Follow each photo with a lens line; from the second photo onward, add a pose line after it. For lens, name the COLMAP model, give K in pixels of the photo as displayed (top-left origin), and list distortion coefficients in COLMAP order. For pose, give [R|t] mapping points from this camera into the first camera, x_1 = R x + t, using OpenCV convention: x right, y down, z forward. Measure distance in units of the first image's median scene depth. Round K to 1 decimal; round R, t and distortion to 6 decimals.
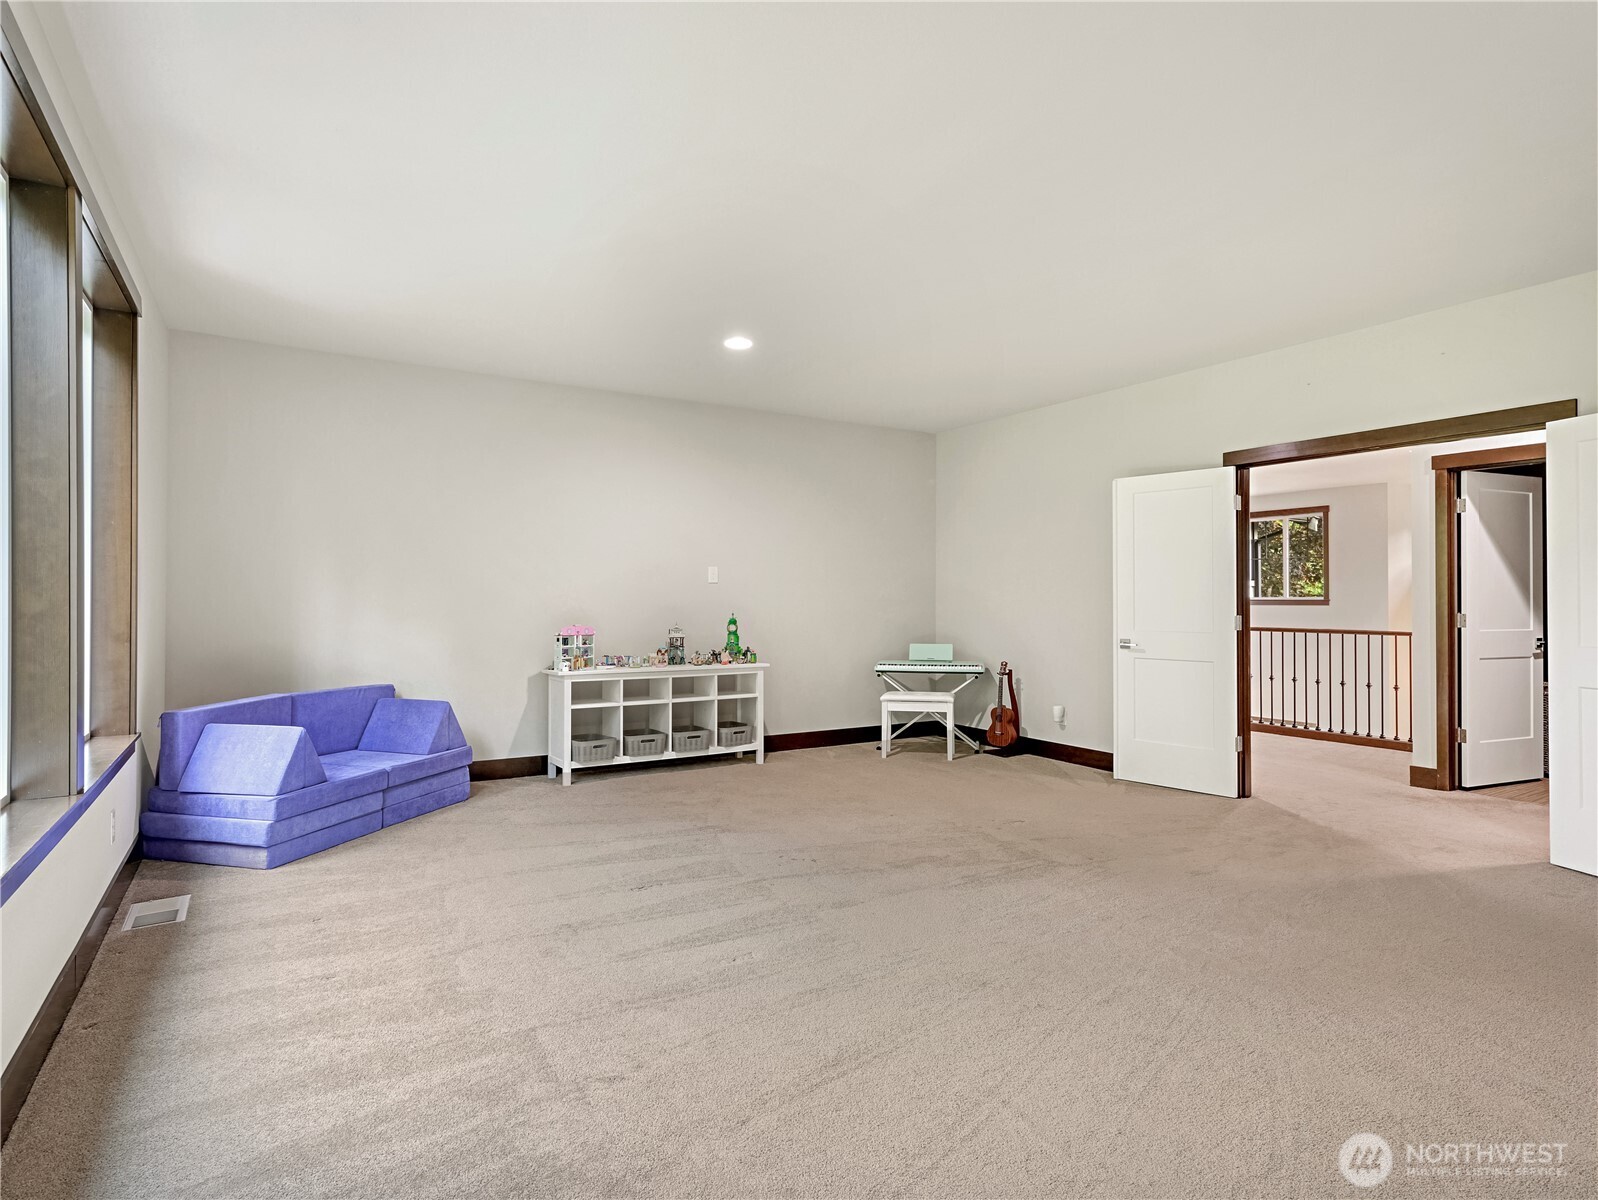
lens RADIAL K [[879.9, 0, 799.0], [0, 879.9, 600.0], [0, 0, 1]] dist [0.000337, 0.000062]
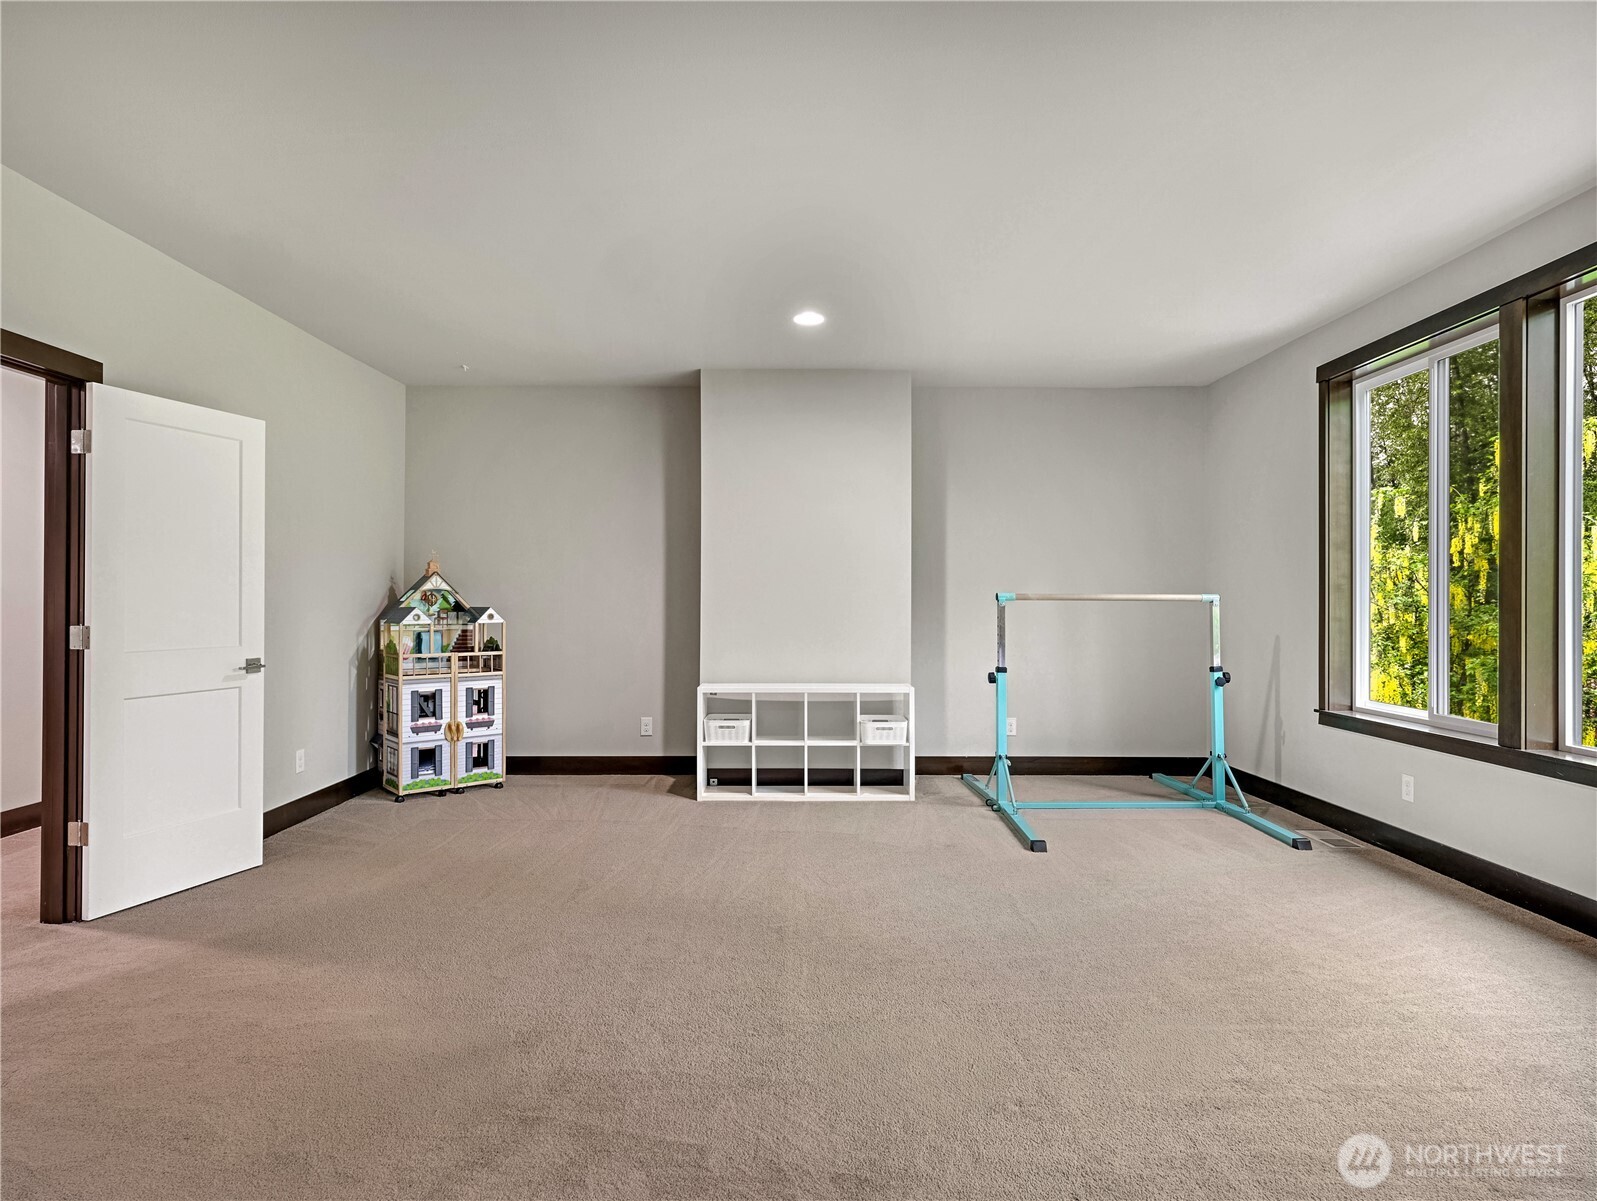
lens RADIAL K [[879.3, 0, 798.5], [0, 879.3, 600.5], [0, 0, 1]] dist [0.000337, 0.000062]
pose [[0.860817, -0.005589, -0.508884, 0.599238], [0.002113, 0.999970, -0.007409, 0.004337], [0.508910, 0.005302, 0.860803, 0.352333]]
